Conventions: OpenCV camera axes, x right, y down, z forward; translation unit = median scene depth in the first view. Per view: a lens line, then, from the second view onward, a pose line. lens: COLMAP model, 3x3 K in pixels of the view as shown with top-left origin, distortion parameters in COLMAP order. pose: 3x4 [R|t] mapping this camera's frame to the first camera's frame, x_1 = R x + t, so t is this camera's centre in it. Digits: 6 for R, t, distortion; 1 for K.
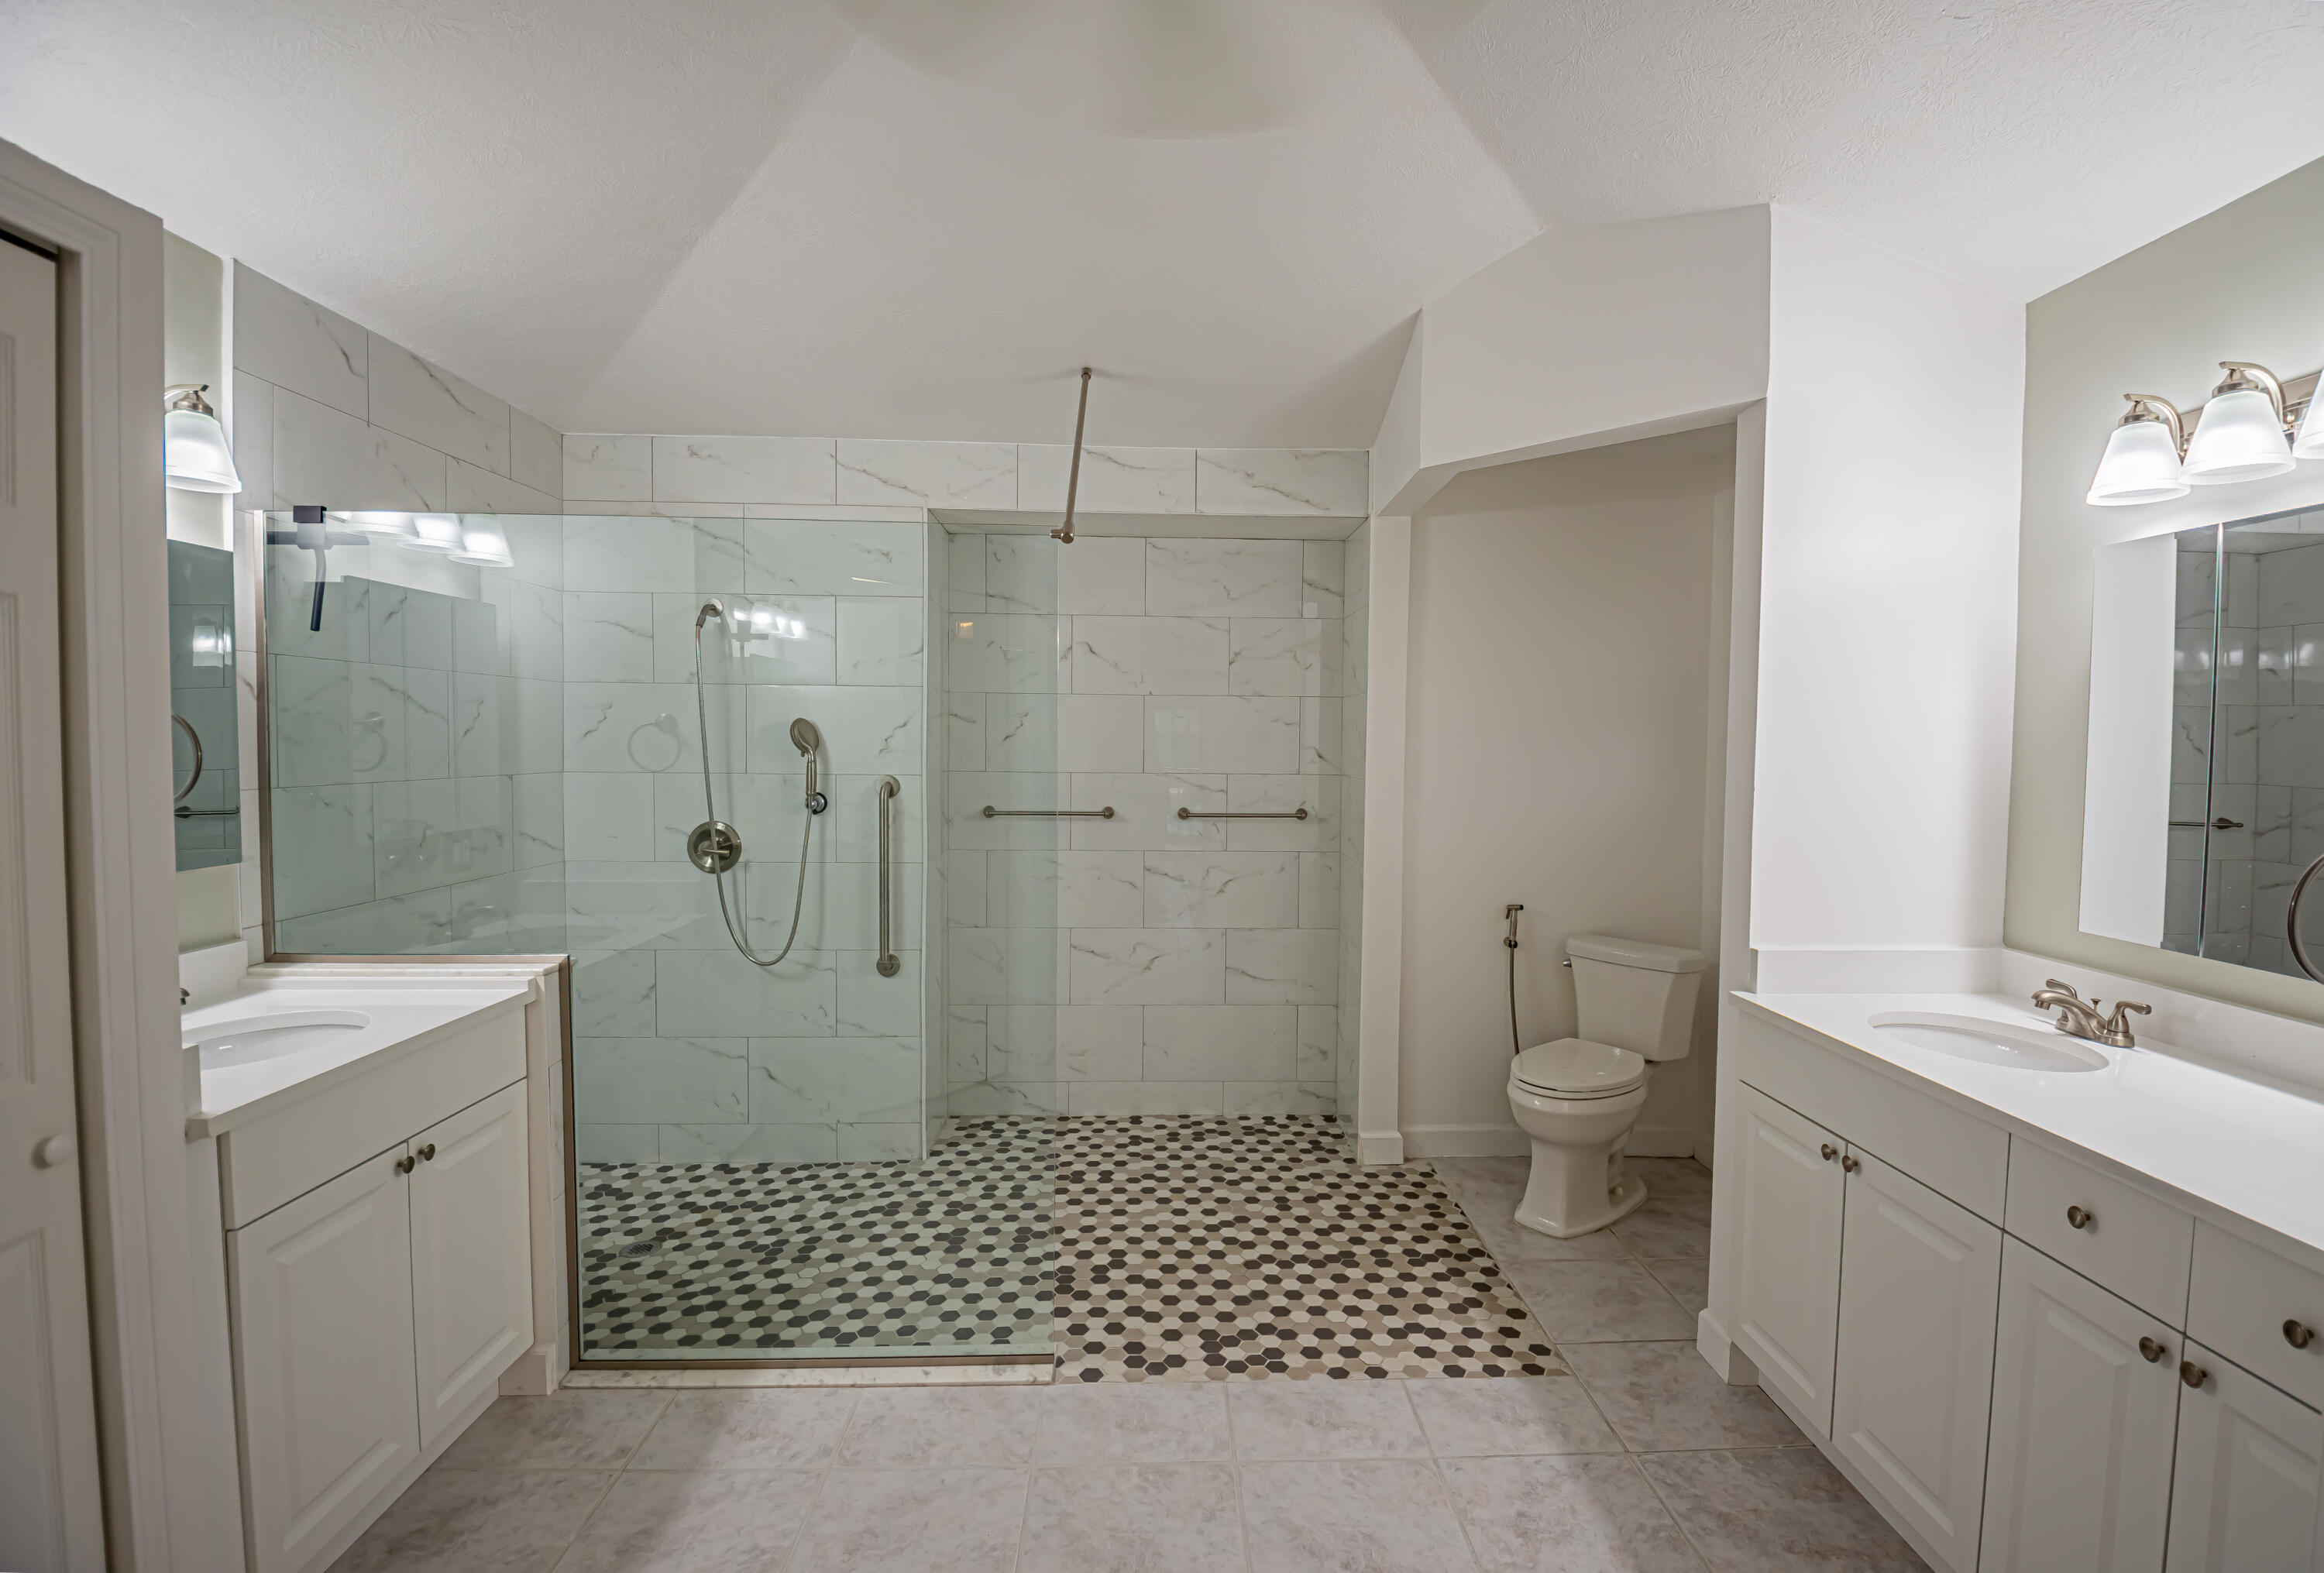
lens RADIAL K [[1063.6, 0, 1175.7], [0, 1063.6, 791.6], [0, 0, 1]] dist [-0.000817, -0.007040]
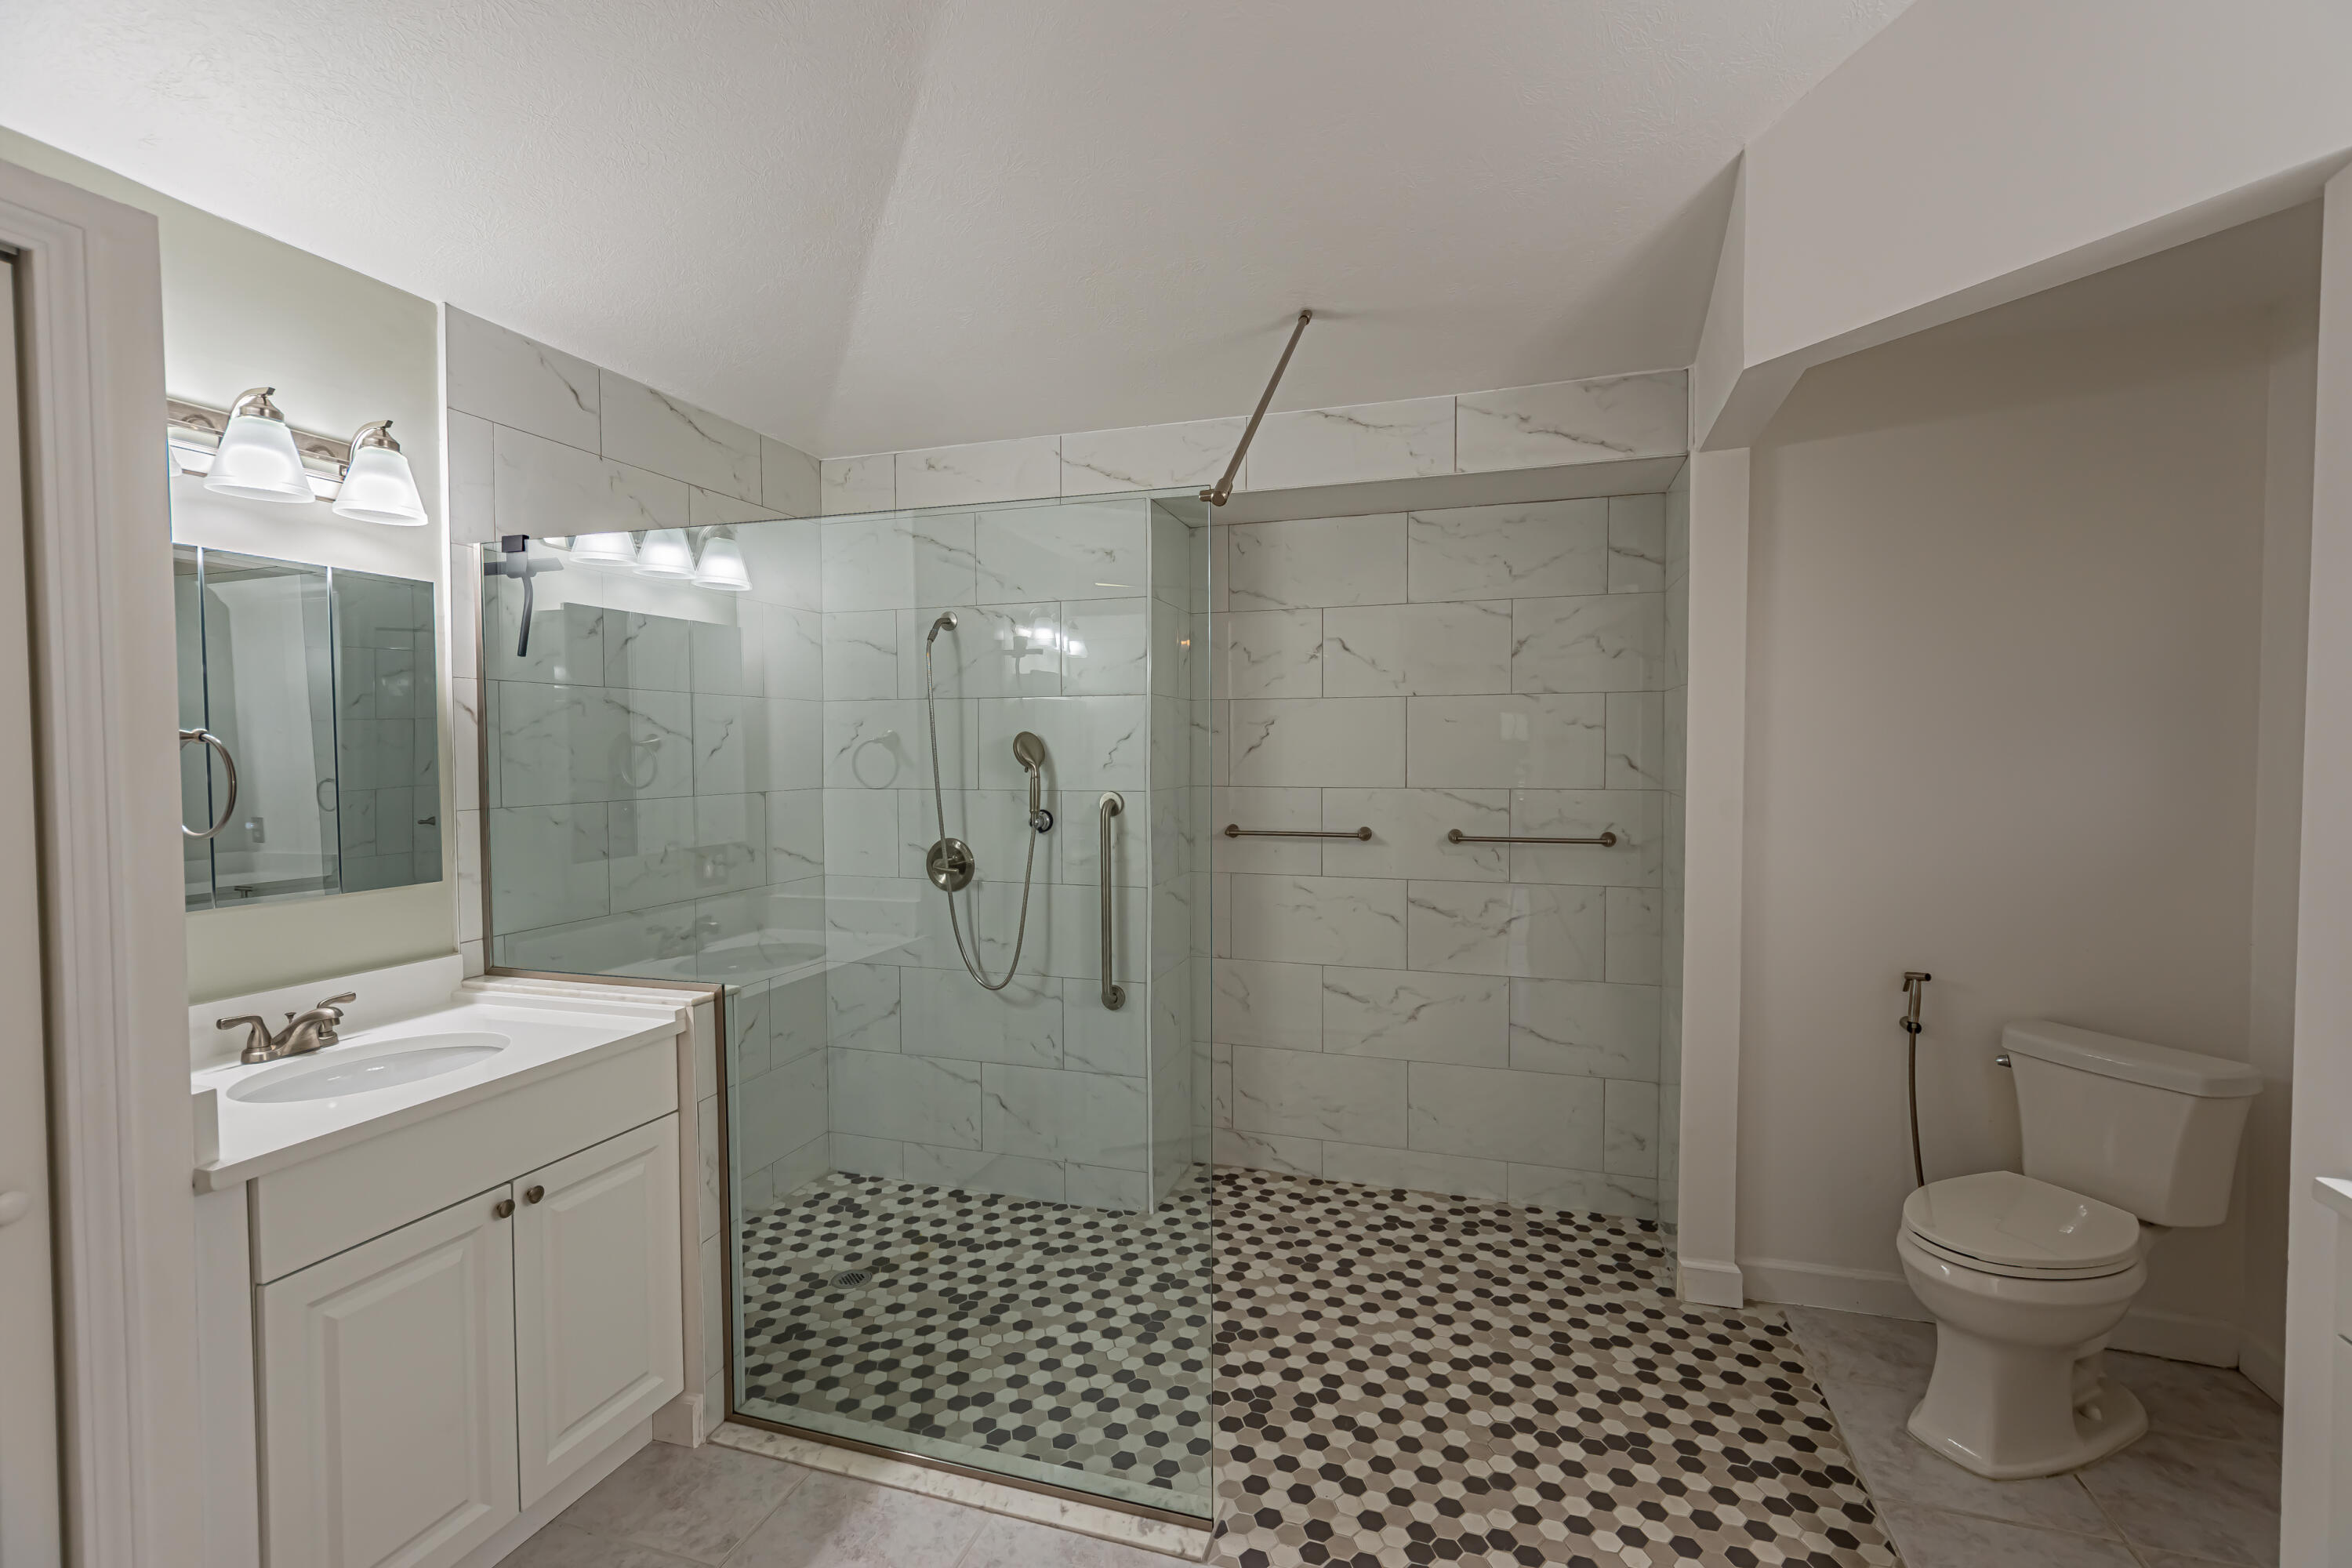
lens RADIAL K [[1041.2, 0, 1175.2], [0, 1041.2, 789.5], [0, 0, 1]] dist [-0.000831, -0.000343]
pose [[0.941923, 0.000440, -0.335828, 0.094303], [-0.003301, 0.999963, -0.007947, -0.011839], [0.335812, 0.008594, 0.941890, 0.190153]]
